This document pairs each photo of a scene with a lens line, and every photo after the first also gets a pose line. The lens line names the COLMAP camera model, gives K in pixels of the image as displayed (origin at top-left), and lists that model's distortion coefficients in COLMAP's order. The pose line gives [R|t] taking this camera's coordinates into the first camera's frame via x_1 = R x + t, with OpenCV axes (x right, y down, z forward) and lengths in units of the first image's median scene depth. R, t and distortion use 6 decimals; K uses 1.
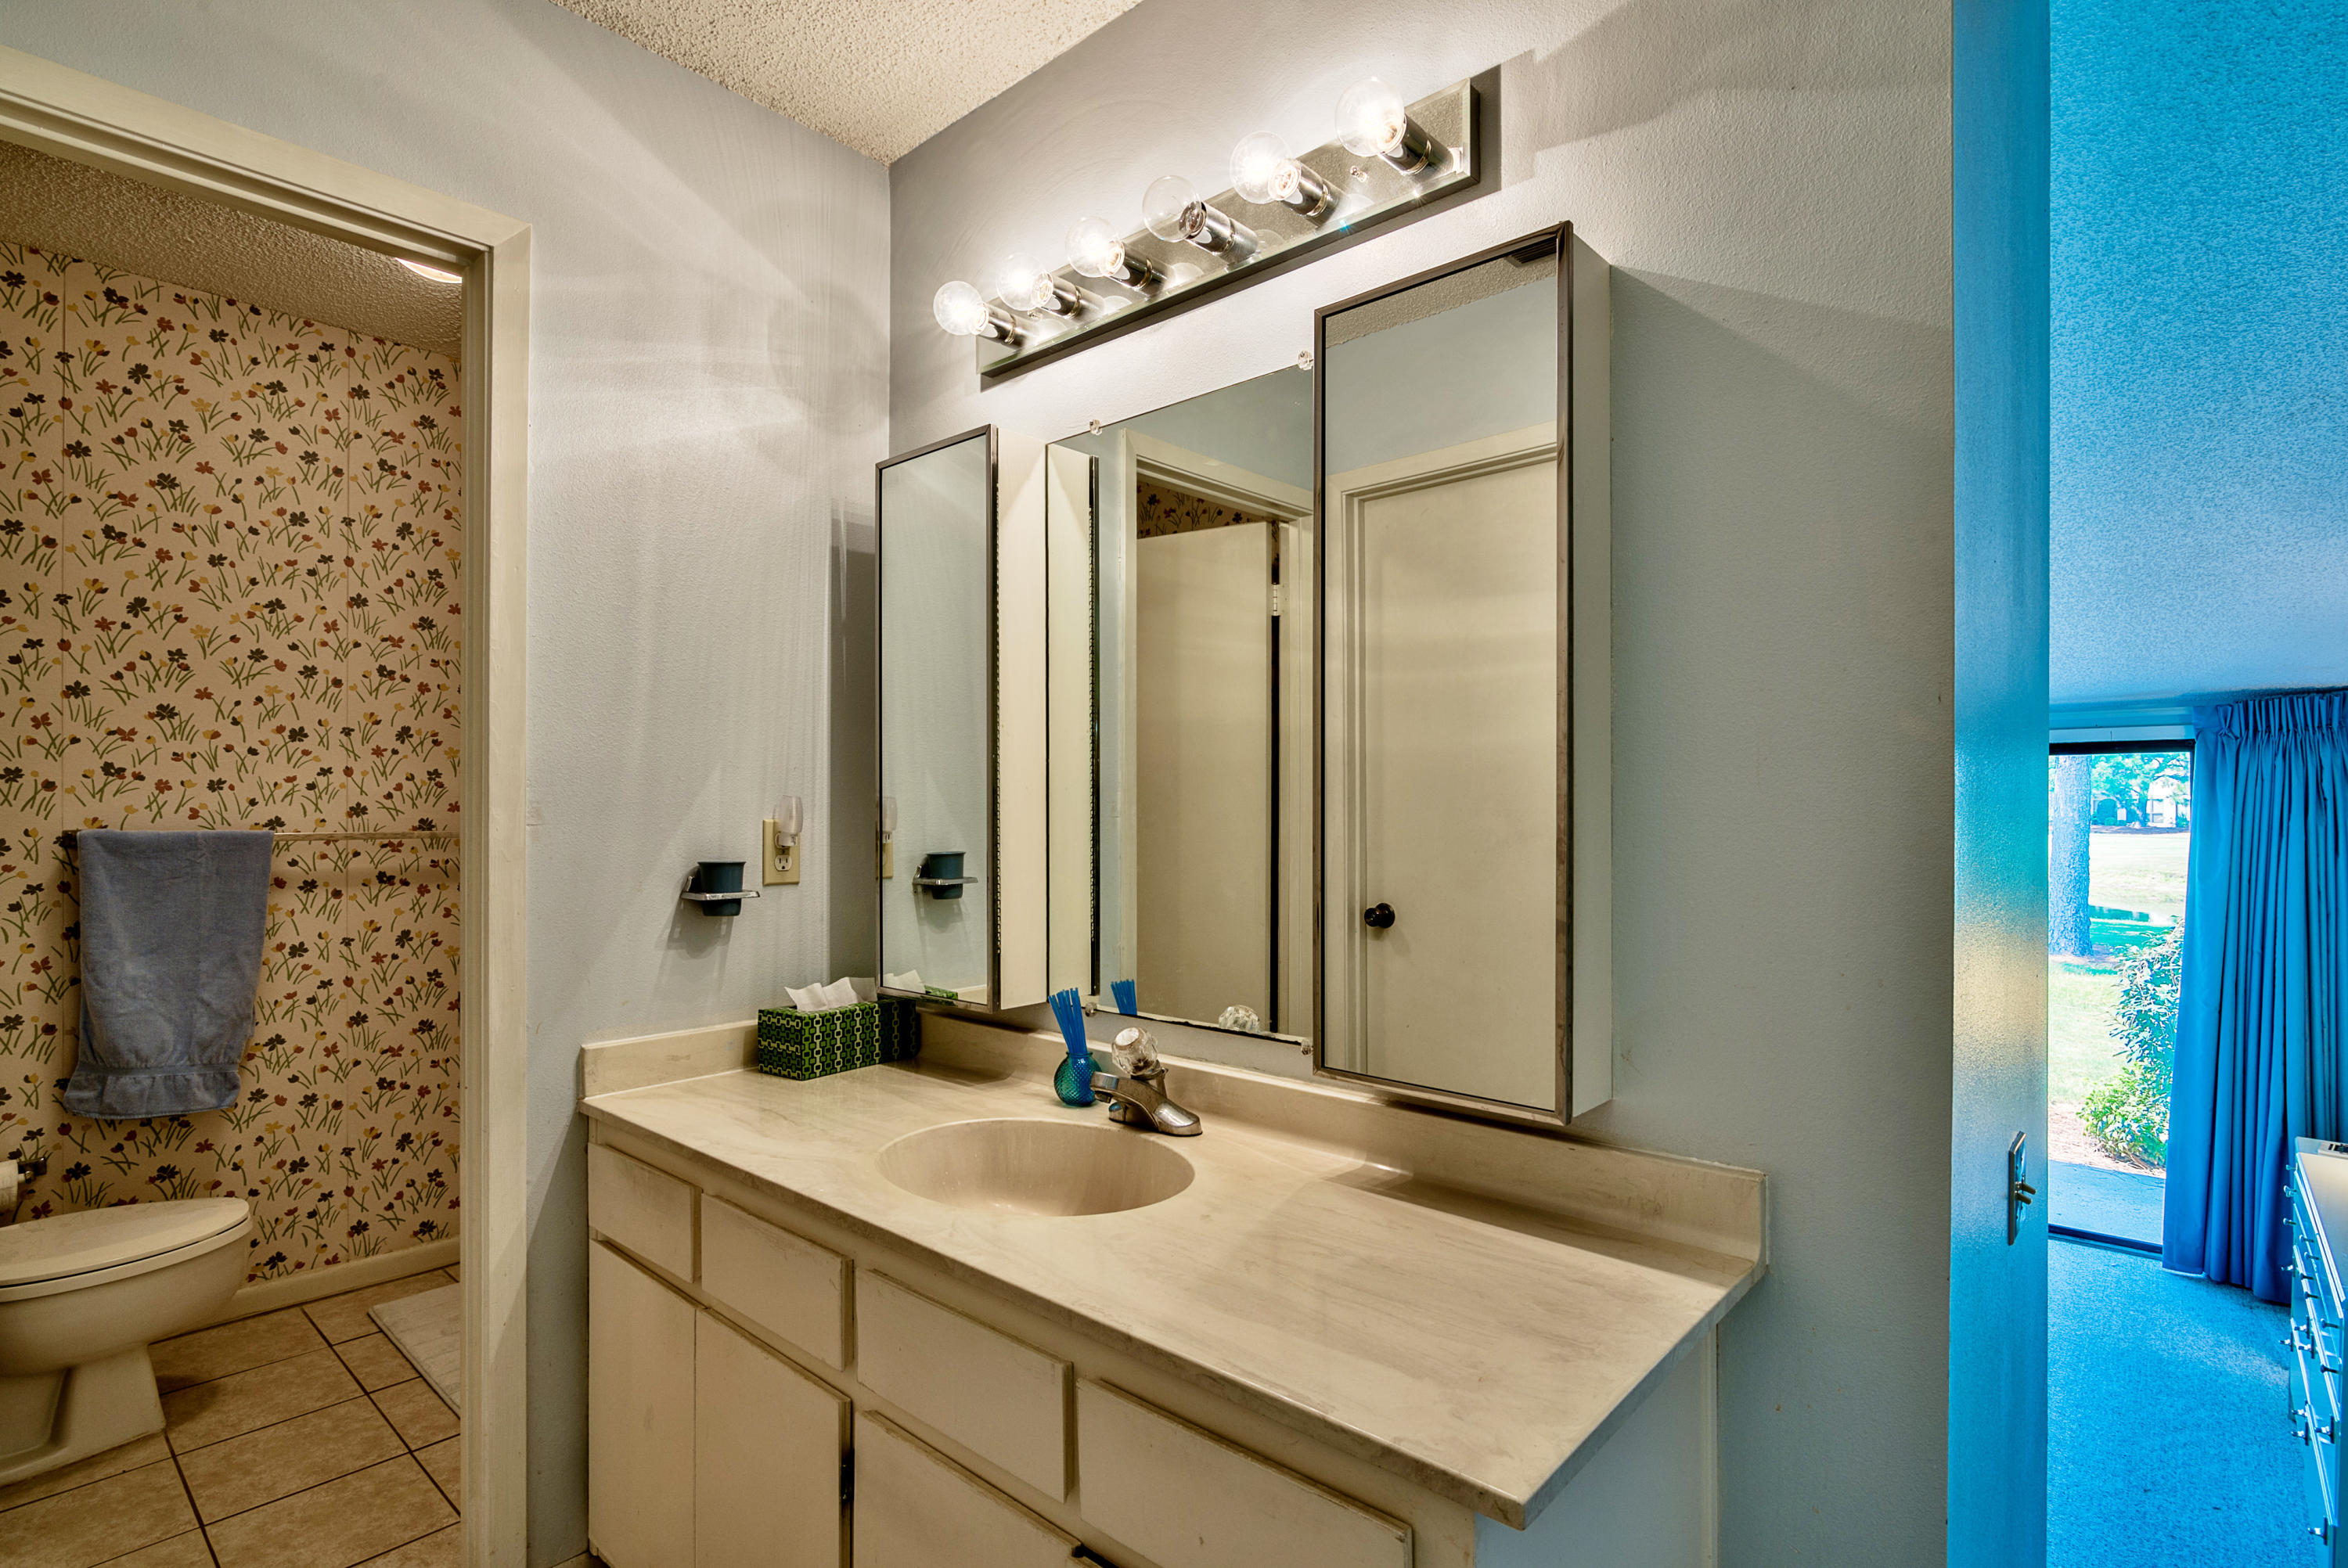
lens RADIAL K [[1132.7, 0, 1220.6], [0, 1132.7, 817.9], [0, 0, 1]] dist [-0.000271, 0.000064]
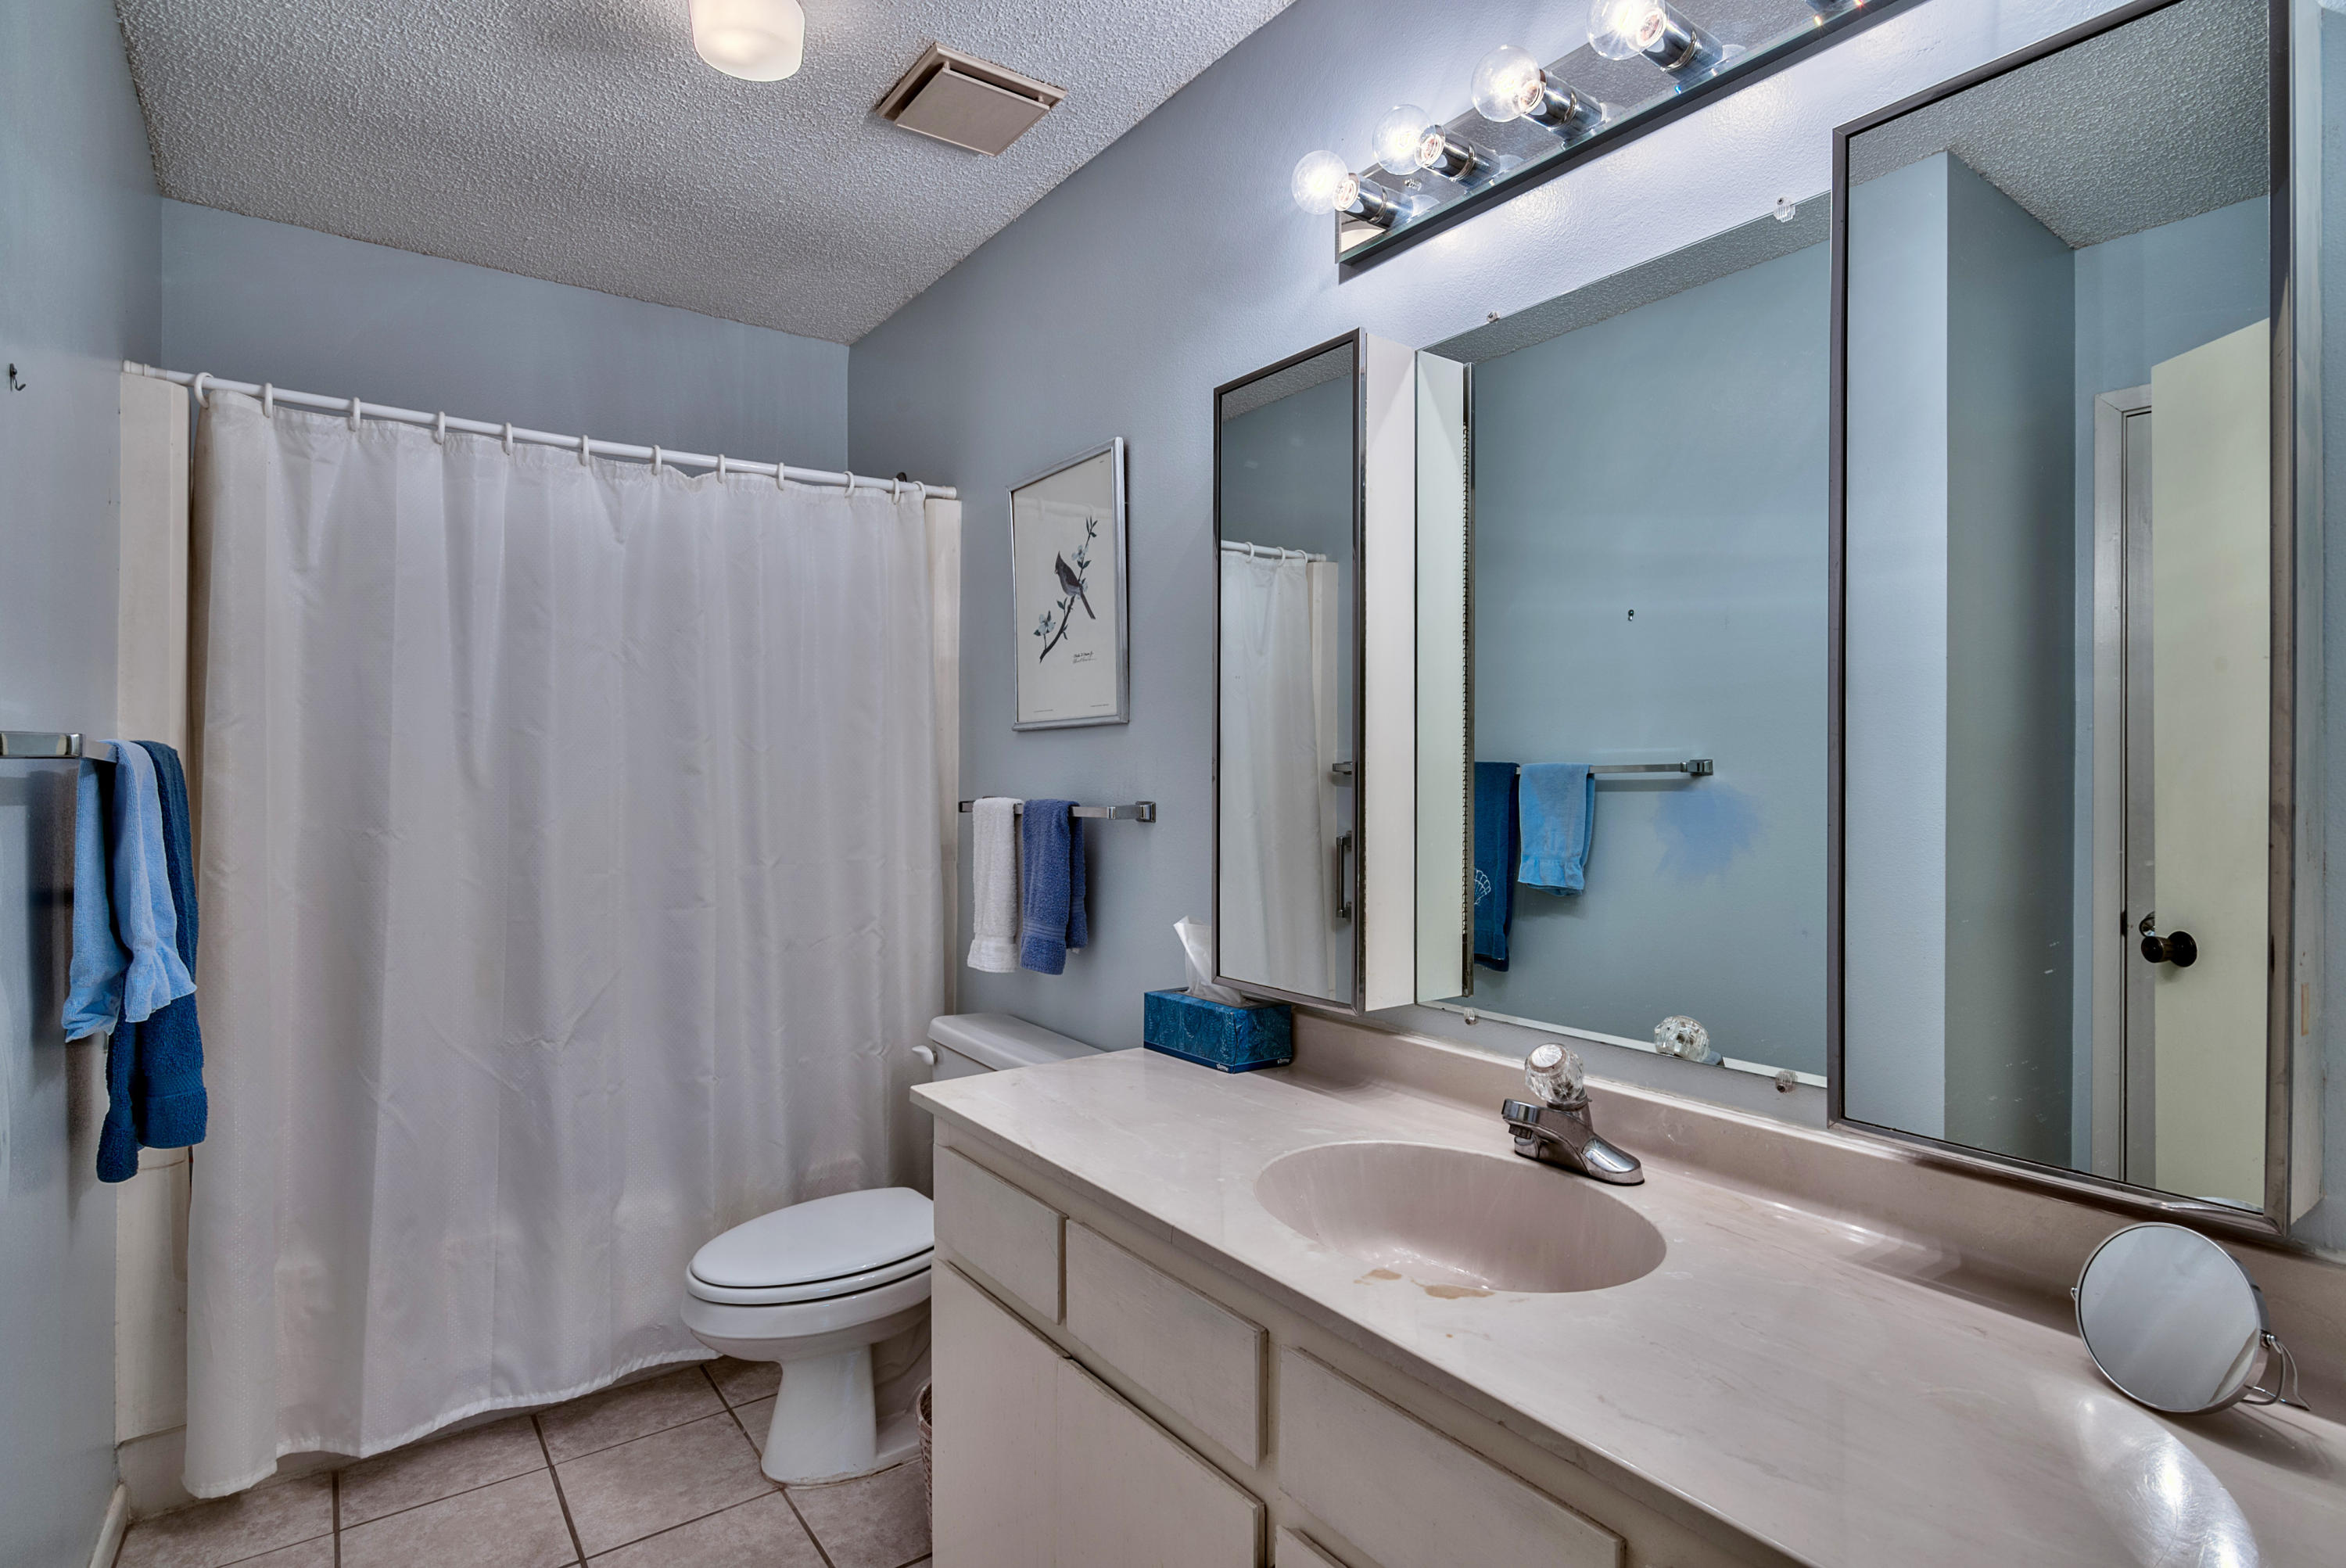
lens RADIAL K [[1155.1, 0, 1173.0], [0, 1155.1, 784.0], [0, 0, 1]] dist [-0.001291, -0.000693]
pose [[0.975463, 0.004718, -0.220115, -0.160177], [-0.004267, 0.999988, 0.002521, -0.000698], [0.220124, -0.001520, 0.975471, 0.138445]]
